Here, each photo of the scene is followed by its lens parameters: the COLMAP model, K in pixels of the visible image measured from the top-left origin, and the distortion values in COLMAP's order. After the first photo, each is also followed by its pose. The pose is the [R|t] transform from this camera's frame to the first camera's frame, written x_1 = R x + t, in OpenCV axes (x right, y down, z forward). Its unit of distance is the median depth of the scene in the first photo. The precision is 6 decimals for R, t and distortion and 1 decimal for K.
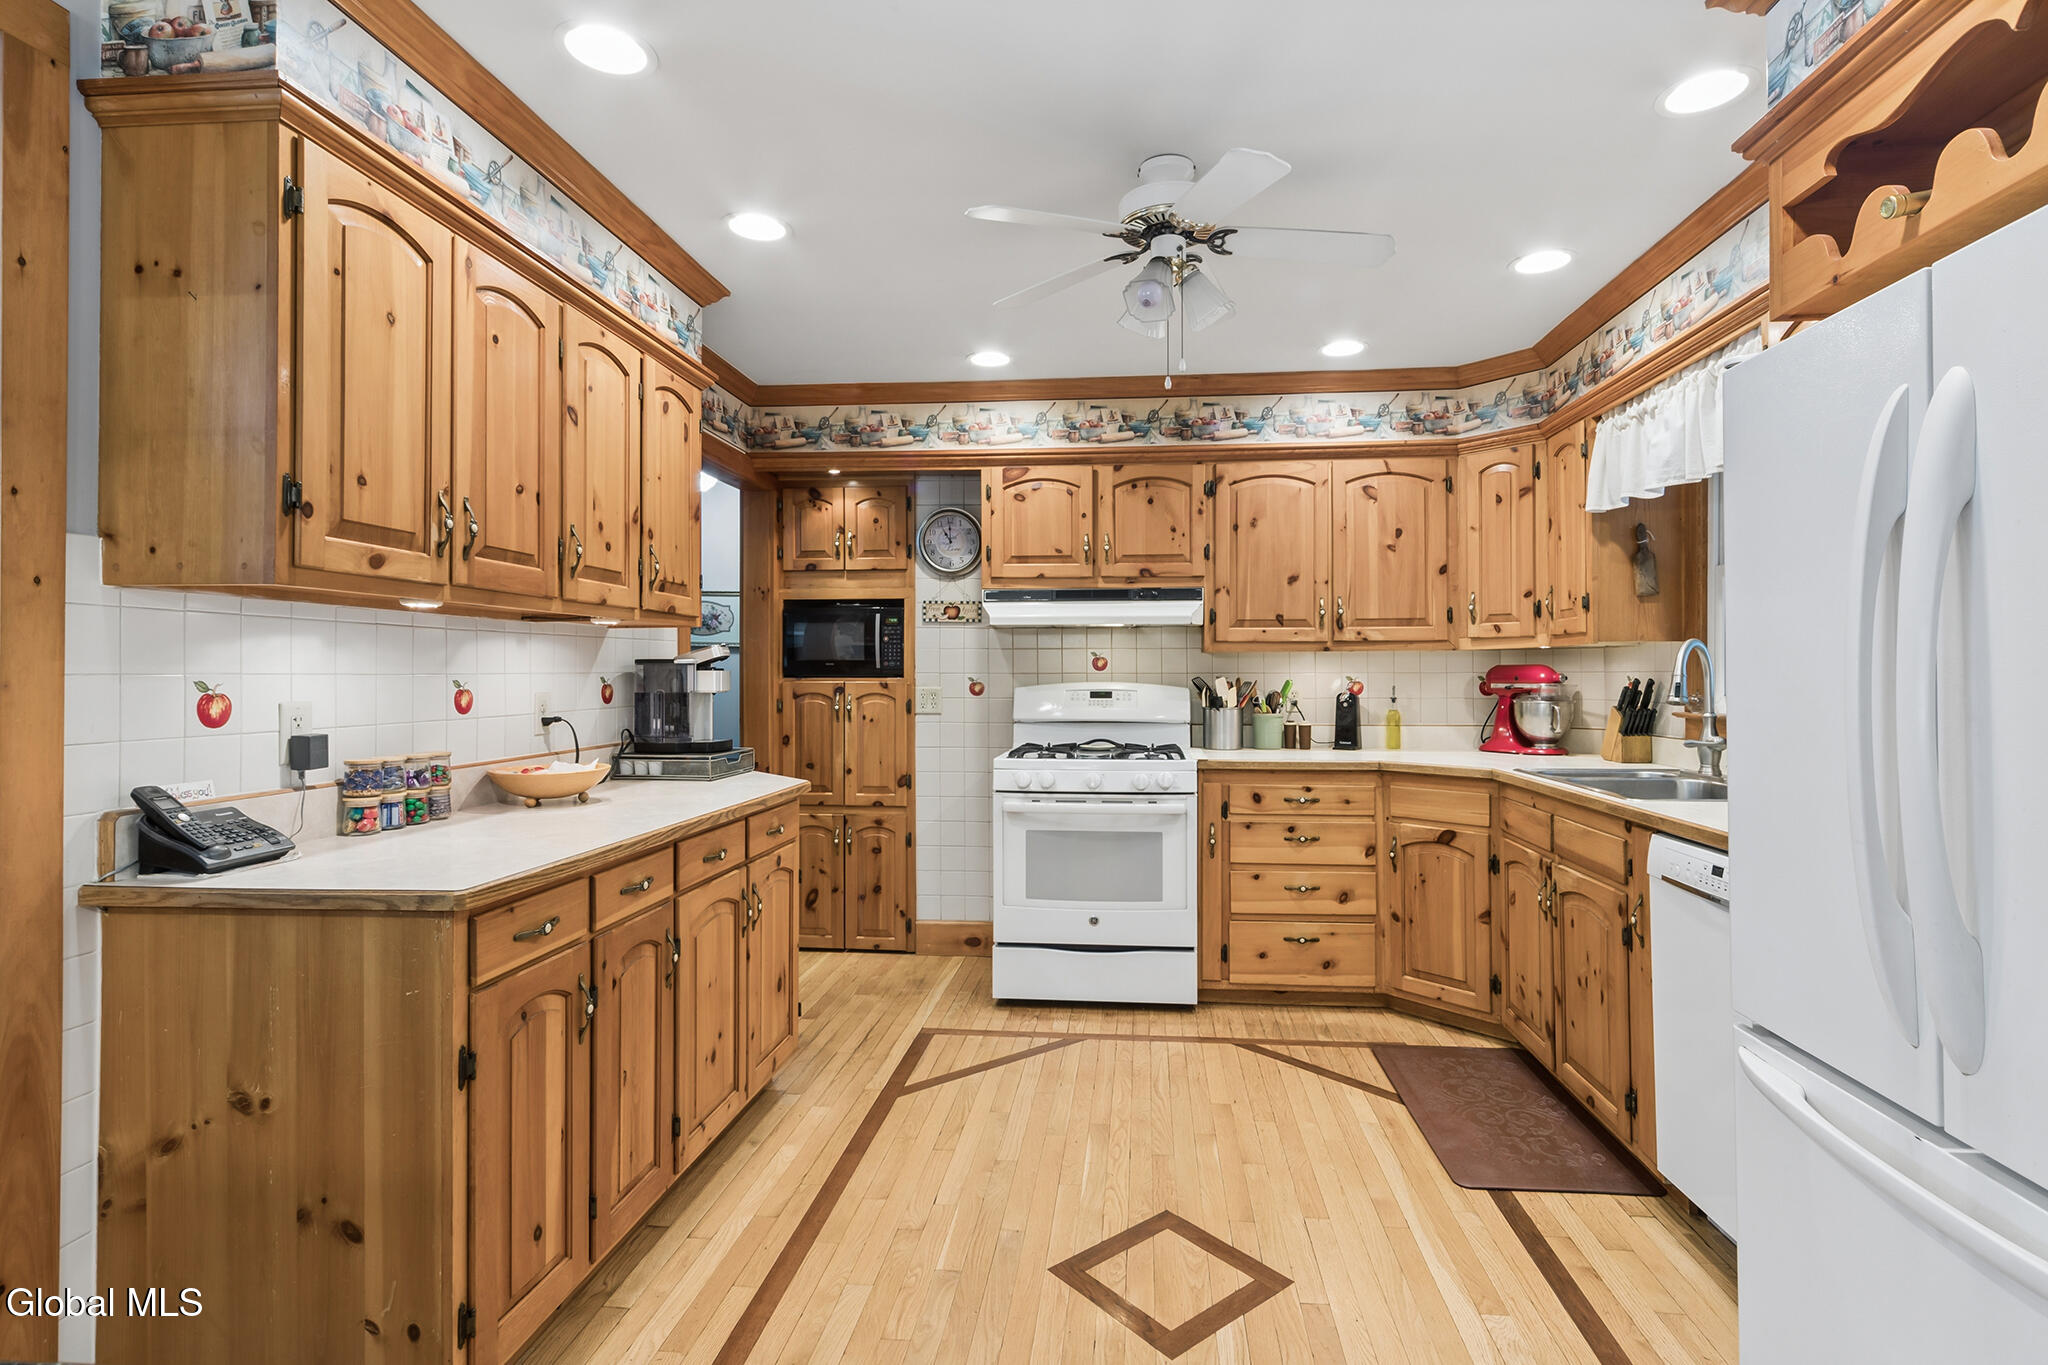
lens RADIAL K [[955.7, 0, 1053.1], [0, 955.7, 671.4], [0, 0, 1]] dist [0.008917, -0.000364]
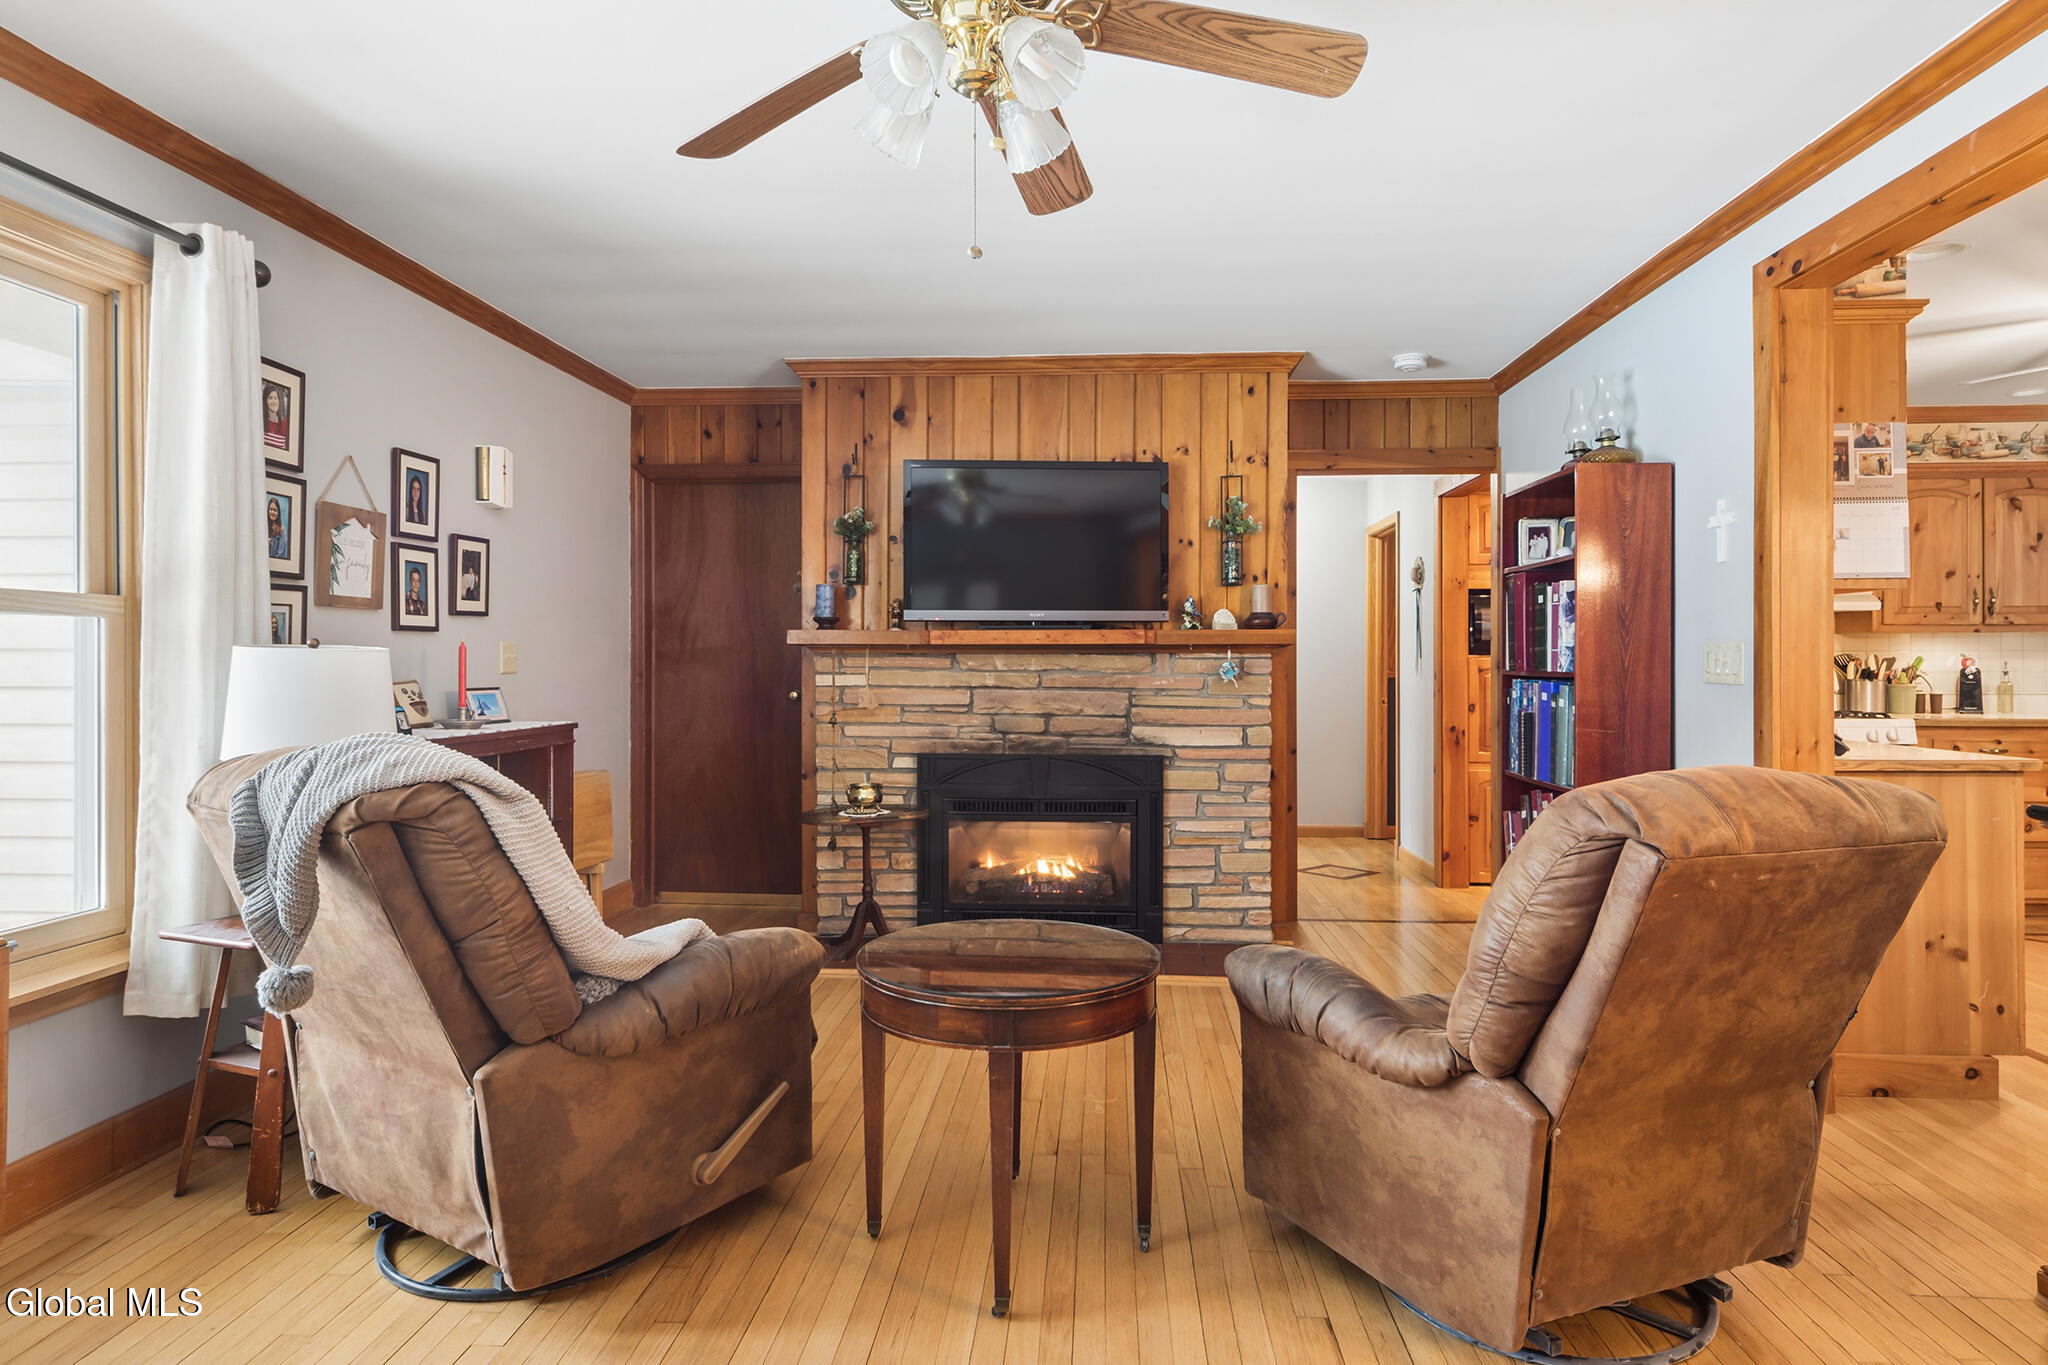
lens RADIAL K [[1149.4, 0, 1041.1], [0, 1149.4, 669.0], [0, 0, 1]] dist [-0.022121, 0.001484]
pose [[0.999936, -0.001022, 0.011276, -1.056566], [0.000947, 0.999978, 0.006623, 0.020123], [-0.011282, -0.006612, 0.999914, -0.454420]]
